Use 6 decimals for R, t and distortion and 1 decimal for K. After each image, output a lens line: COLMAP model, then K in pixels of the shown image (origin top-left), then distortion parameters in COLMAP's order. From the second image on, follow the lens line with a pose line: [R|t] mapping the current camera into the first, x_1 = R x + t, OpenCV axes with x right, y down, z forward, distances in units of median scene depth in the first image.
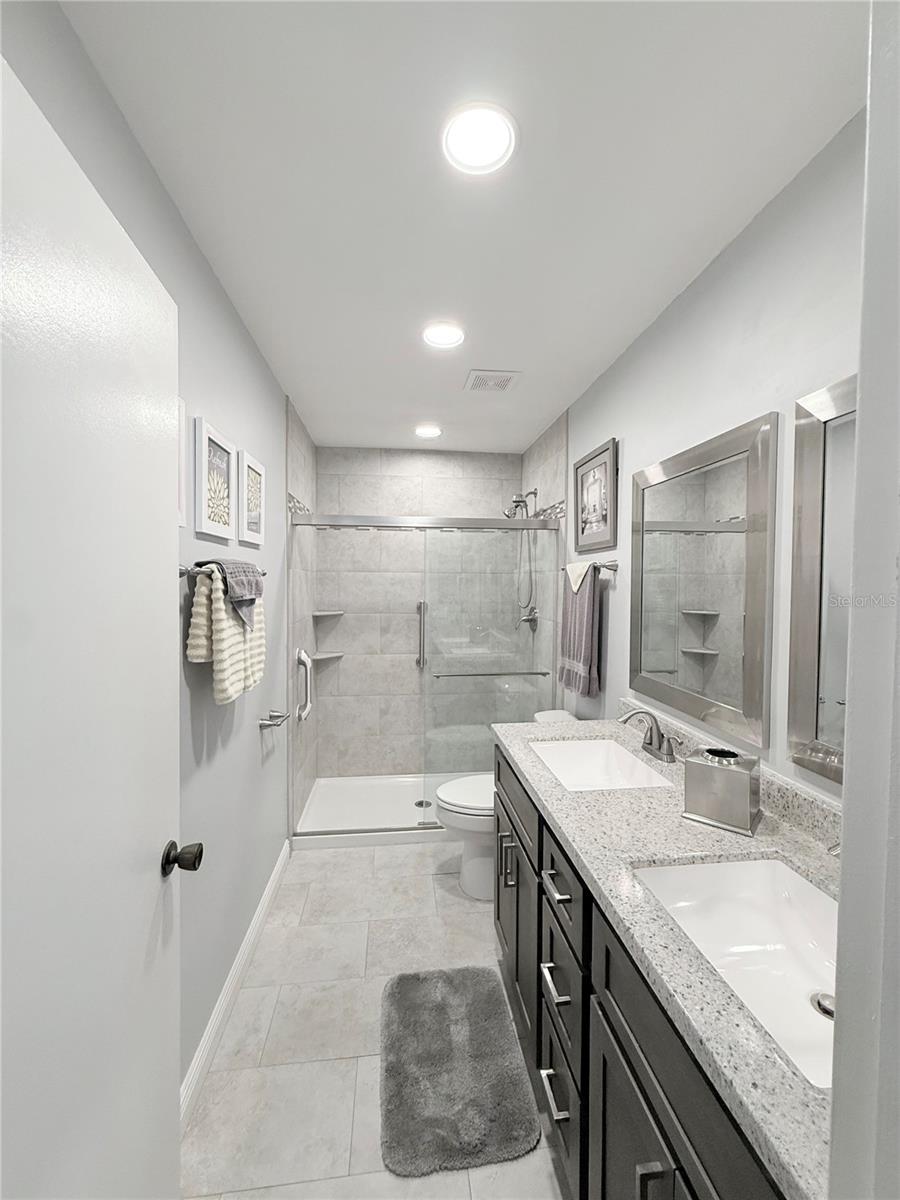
lens RADIAL K [[483.7, 0, 451.8], [0, 483.7, 597.1], [0, 0, 1]] dist [-0.000826, -0.000322]
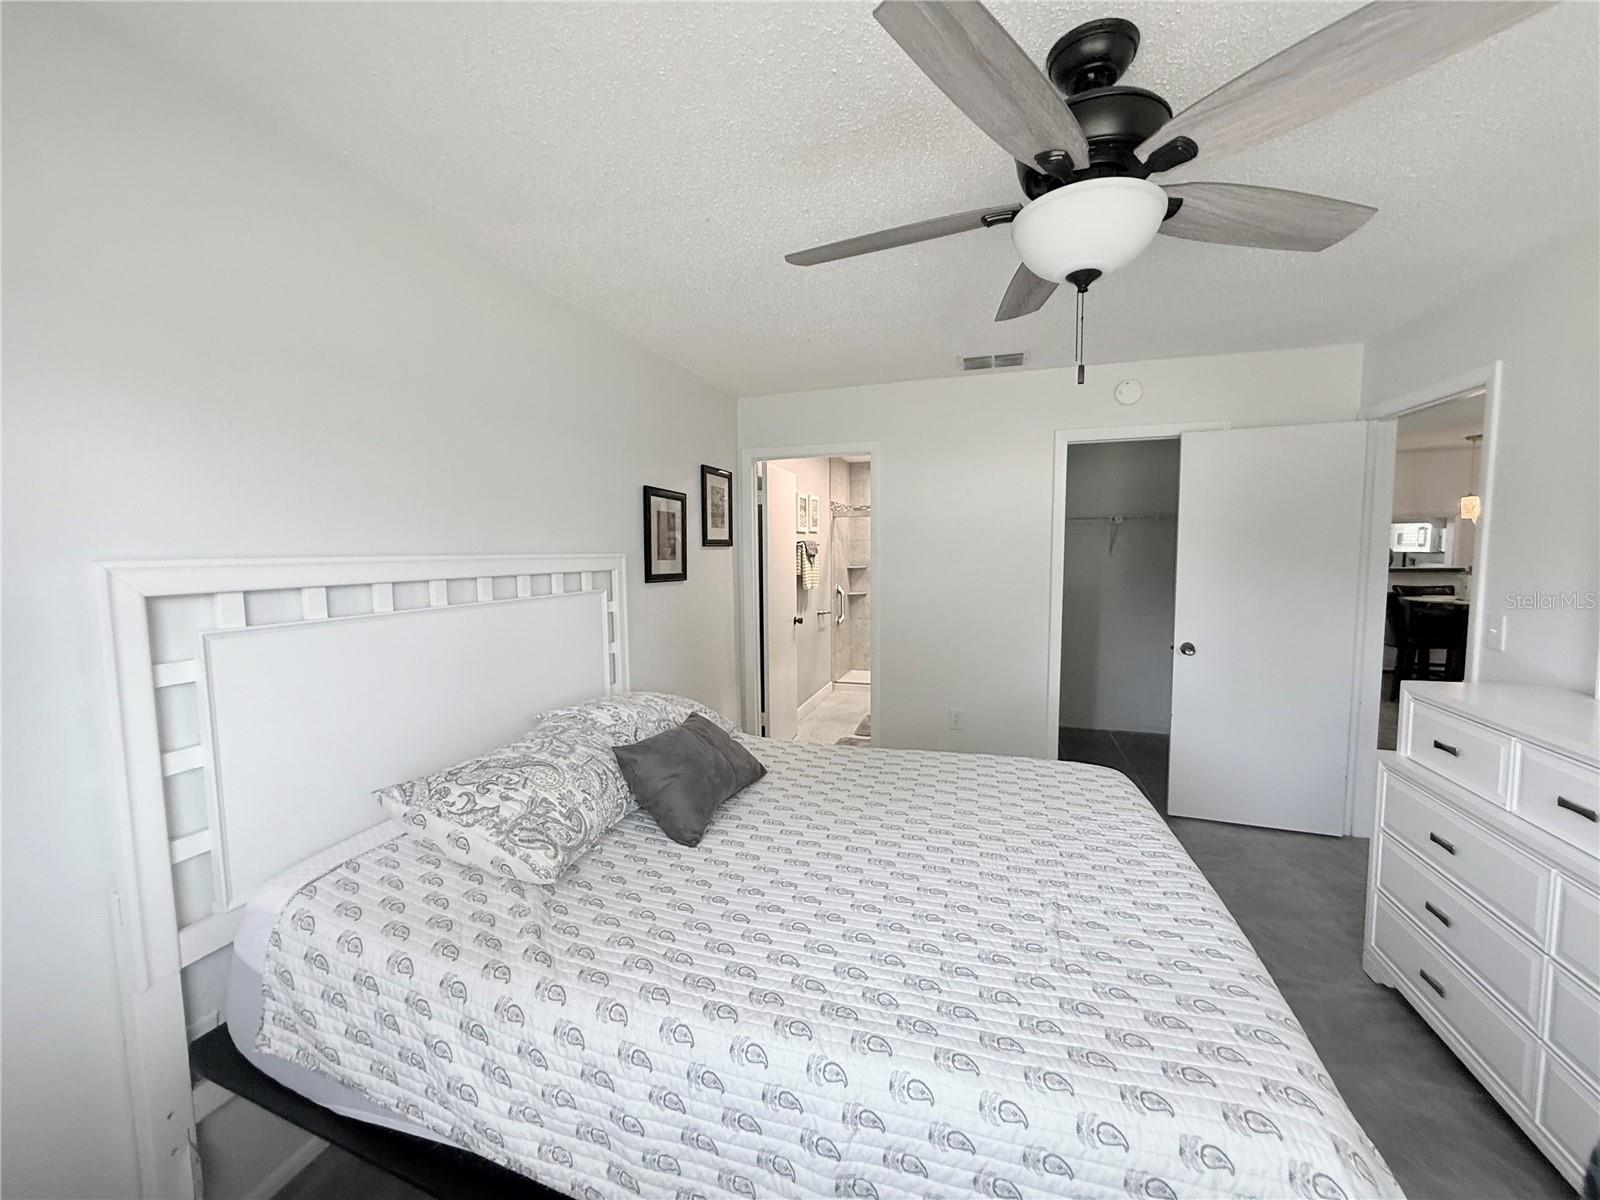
lens RADIAL K [[644.9, 0, 802.2], [0, 644.9, 600.1], [0, 0, 1]] dist [-0.000826, -0.000322]
pose [[0.918537, 0.017002, -0.394970, 0.633445], [0.004328, 0.998583, 0.053049, 0.042800], [0.395312, -0.050437, 0.917161, -1.562370]]
